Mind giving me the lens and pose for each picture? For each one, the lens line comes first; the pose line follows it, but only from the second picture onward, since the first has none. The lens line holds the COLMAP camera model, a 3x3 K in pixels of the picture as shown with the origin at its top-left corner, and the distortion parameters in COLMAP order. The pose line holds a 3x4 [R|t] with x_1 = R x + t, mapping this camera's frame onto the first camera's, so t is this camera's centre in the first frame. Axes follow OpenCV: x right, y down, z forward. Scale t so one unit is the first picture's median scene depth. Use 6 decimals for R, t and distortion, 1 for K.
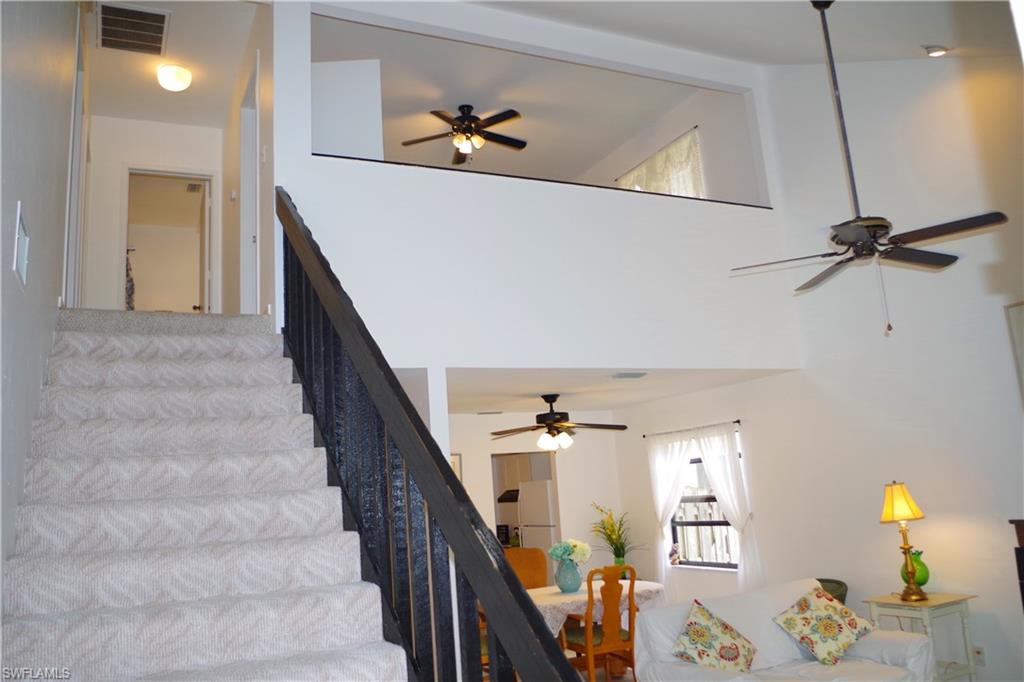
lens RADIAL K [[811.5, 0, 502.1], [0, 811.5, 334.1], [0, 0, 1]] dist [-0.089854, 0.039422]
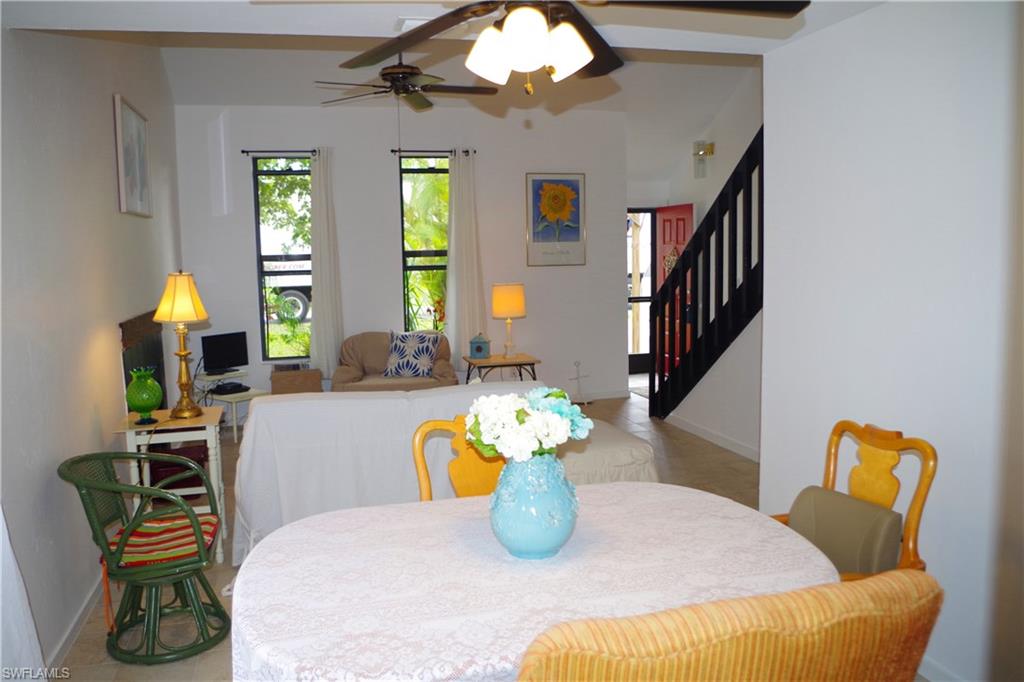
lens RADIAL K [[811.5, 0, 506.9], [0, 811.5, 338.3], [0, 0, 1]] dist [-0.089854, 0.039422]
pose [[-0.979058, 0.071175, 0.190736, 0.029989], [0.054284, 0.994244, -0.092372, 0.302099], [-0.196213, -0.080084, -0.977286, 1.505613]]
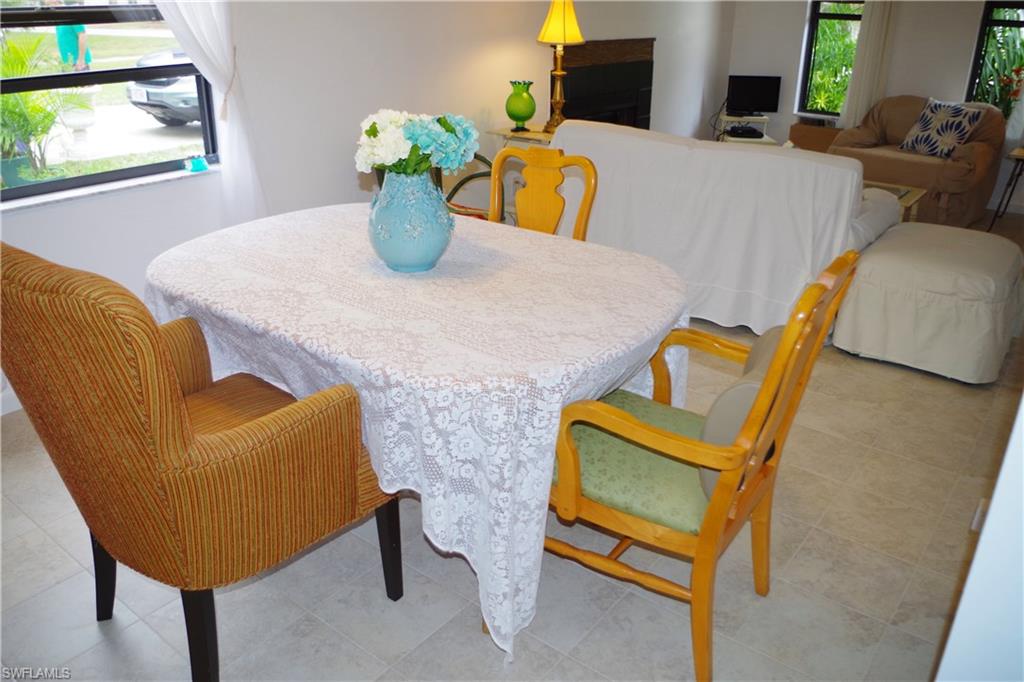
lens RADIAL K [[811.5, 0, 503.8], [0, 811.5, 341.3], [0, 0, 1]] dist [-0.089854, 0.039422]
pose [[-0.445527, -0.294928, 0.845295, -0.266347], [-0.153209, 0.955369, 0.252582, 0.294287], [-0.882062, -0.016975, -0.470828, 1.281174]]
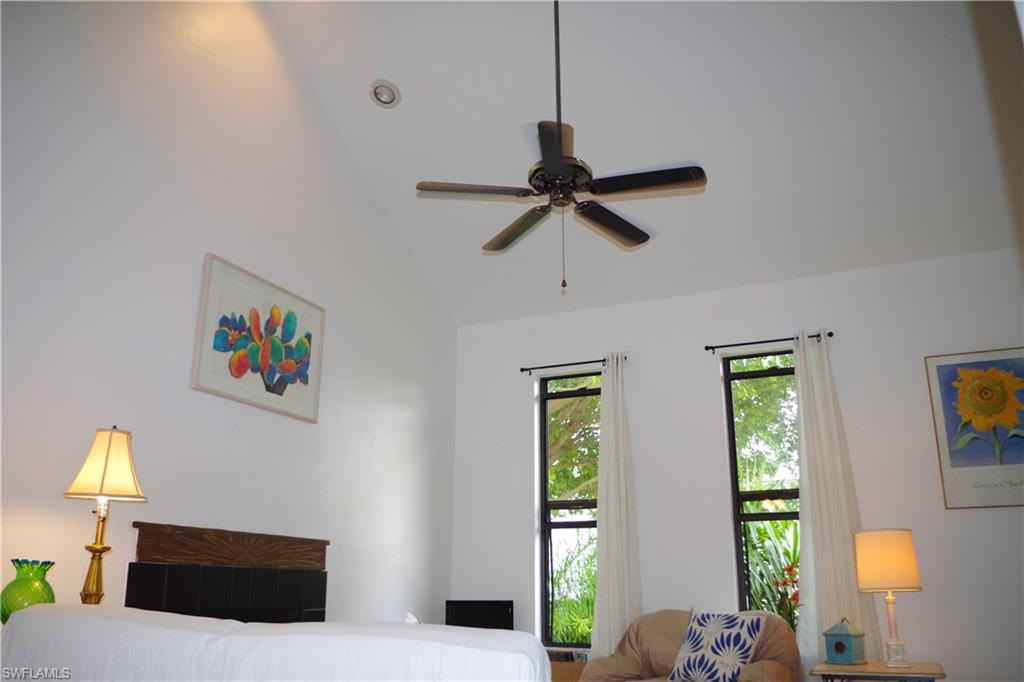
lens RADIAL K [[811.5, 0, 502.4], [0, 811.5, 333.4], [0, 0, 1]] dist [-0.089854, 0.039422]
pose [[-0.635629, 0.293543, 0.714008, -0.080041], [-0.112027, 0.880025, -0.461525, 0.312537], [-0.763823, -0.373347, -0.526485, 0.982040]]
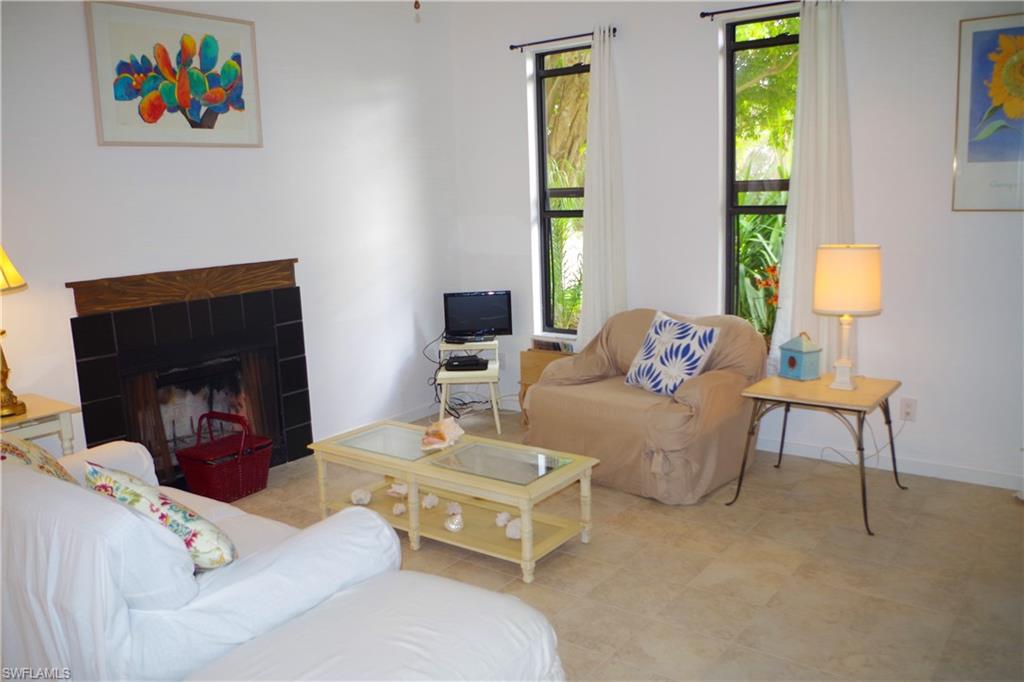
lens RADIAL K [[811.5, 0, 501.4], [0, 811.5, 334.2], [0, 0, 1]] dist [-0.089854, 0.039422]
pose [[-0.451315, -0.064404, 0.890037, -0.181303], [-0.106327, 0.994168, 0.018024, 0.189677], [-0.886007, -0.086500, -0.455531, 0.808874]]
